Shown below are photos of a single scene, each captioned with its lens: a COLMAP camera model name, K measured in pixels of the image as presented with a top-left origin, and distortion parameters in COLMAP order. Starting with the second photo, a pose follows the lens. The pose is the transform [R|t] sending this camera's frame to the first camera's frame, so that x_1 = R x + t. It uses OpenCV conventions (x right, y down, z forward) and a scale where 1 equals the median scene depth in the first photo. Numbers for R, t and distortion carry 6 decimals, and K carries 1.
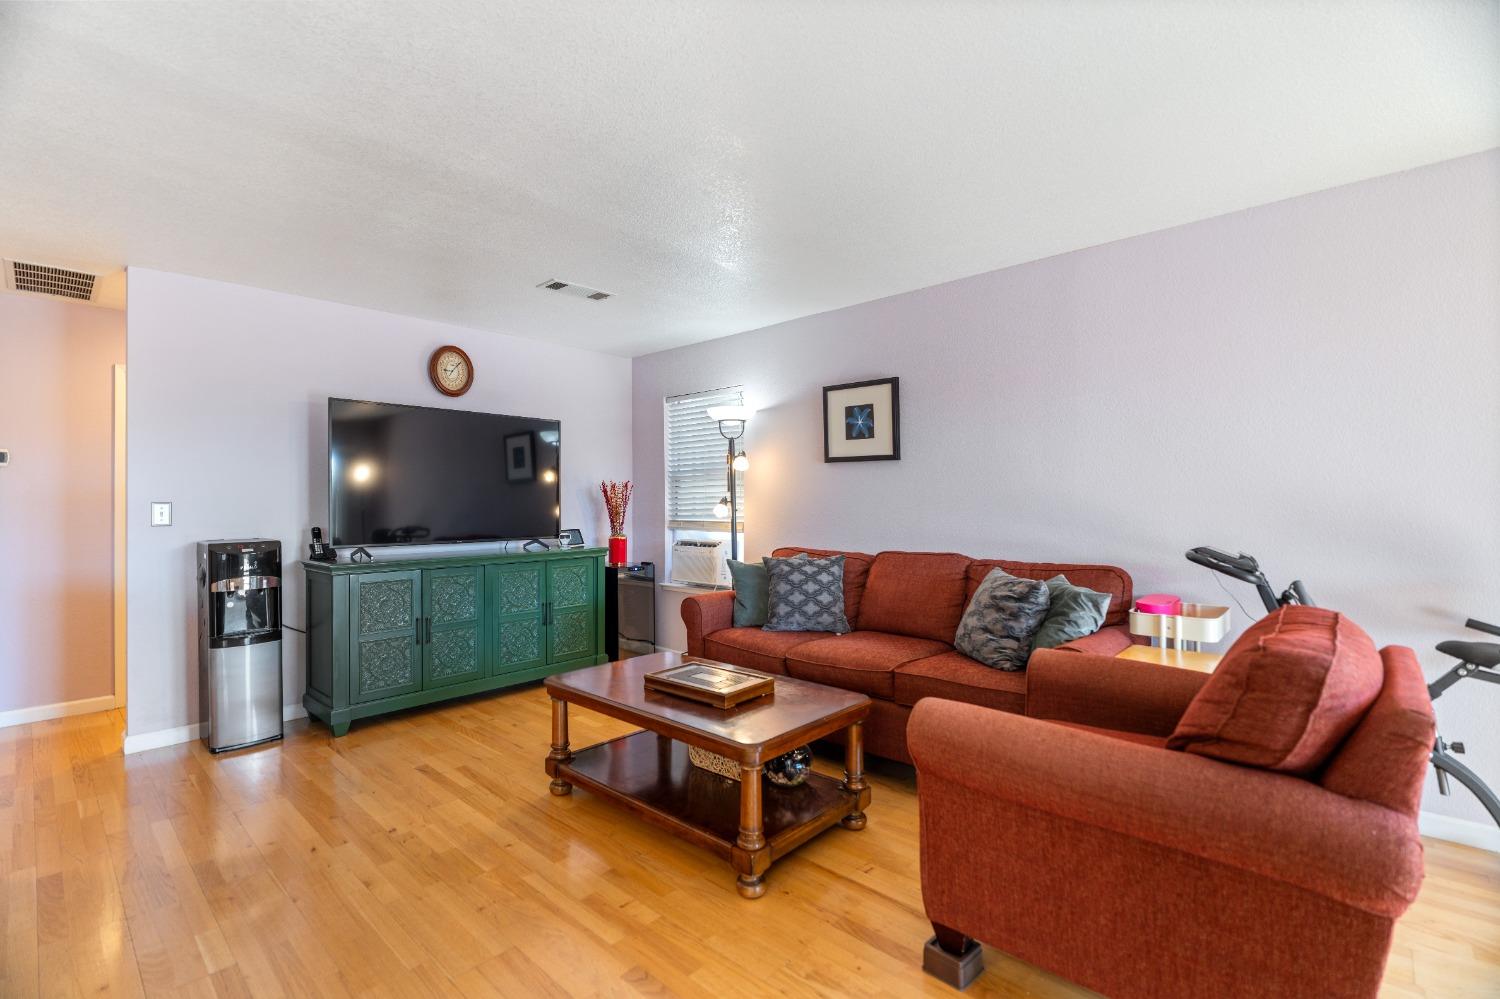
lens RADIAL K [[686.5, 0, 751.0], [0, 686.5, 504.3], [0, 0, 1]] dist [-0.007503, 0.003994]
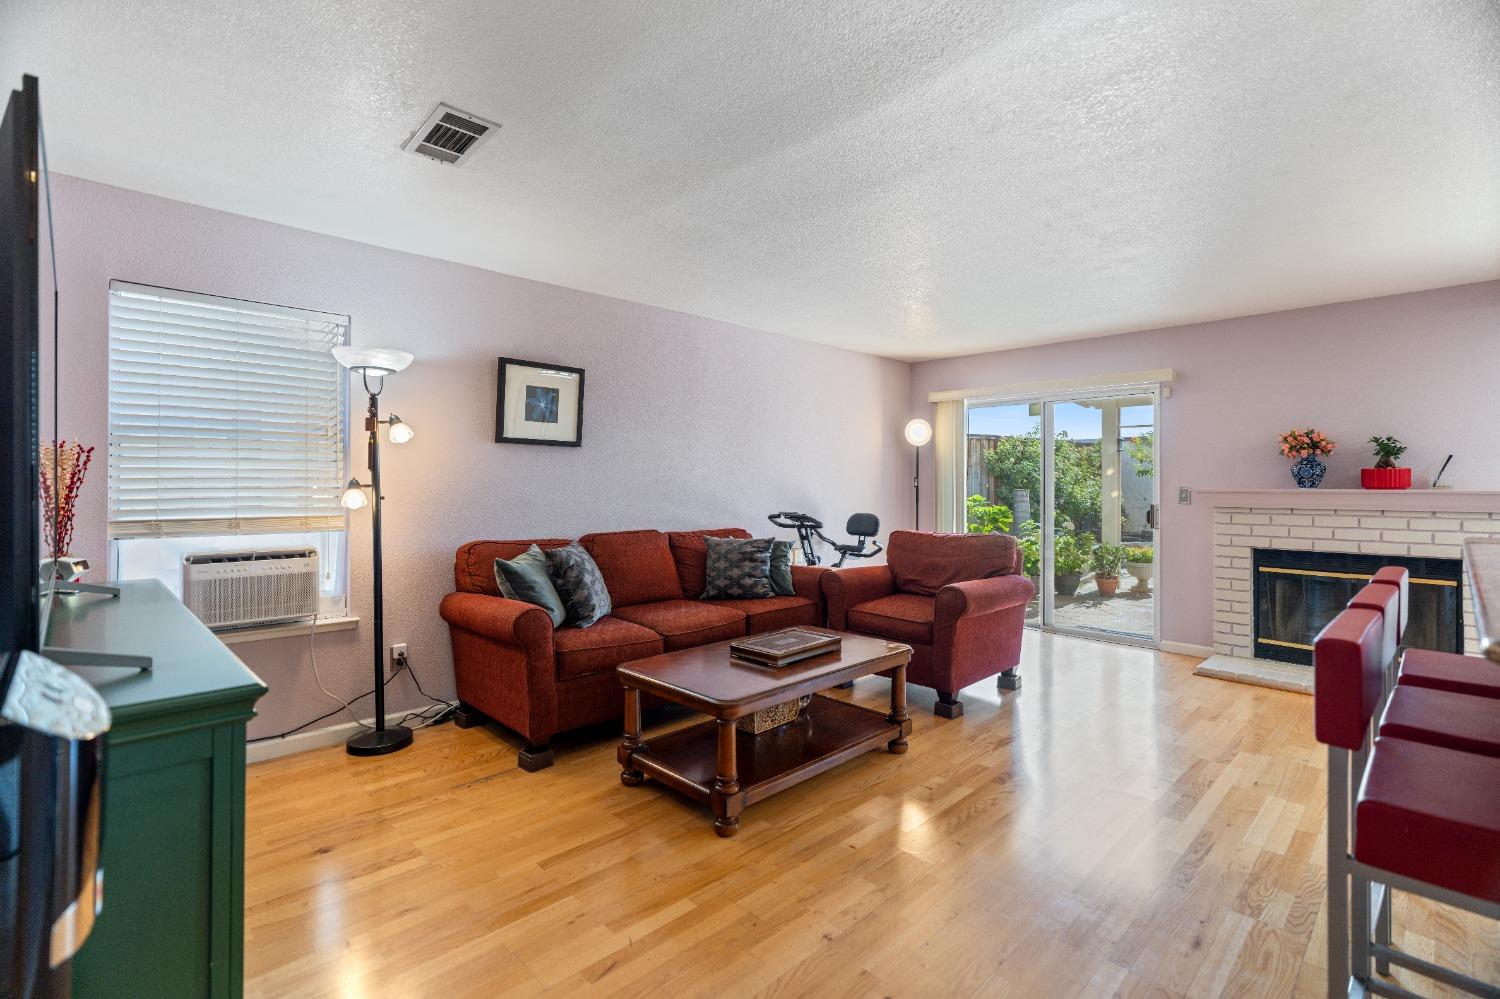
lens RADIAL K [[686.5, 0, 750.5], [0, 686.5, 483.9], [0, 0, 1]] dist [-0.007503, 0.003994]
pose [[0.058067, -0.003767, 0.998306, -0.800386], [-0.007113, 0.999966, 0.004187, -0.013231], [-0.998287, -0.007344, 0.058038, 0.651693]]
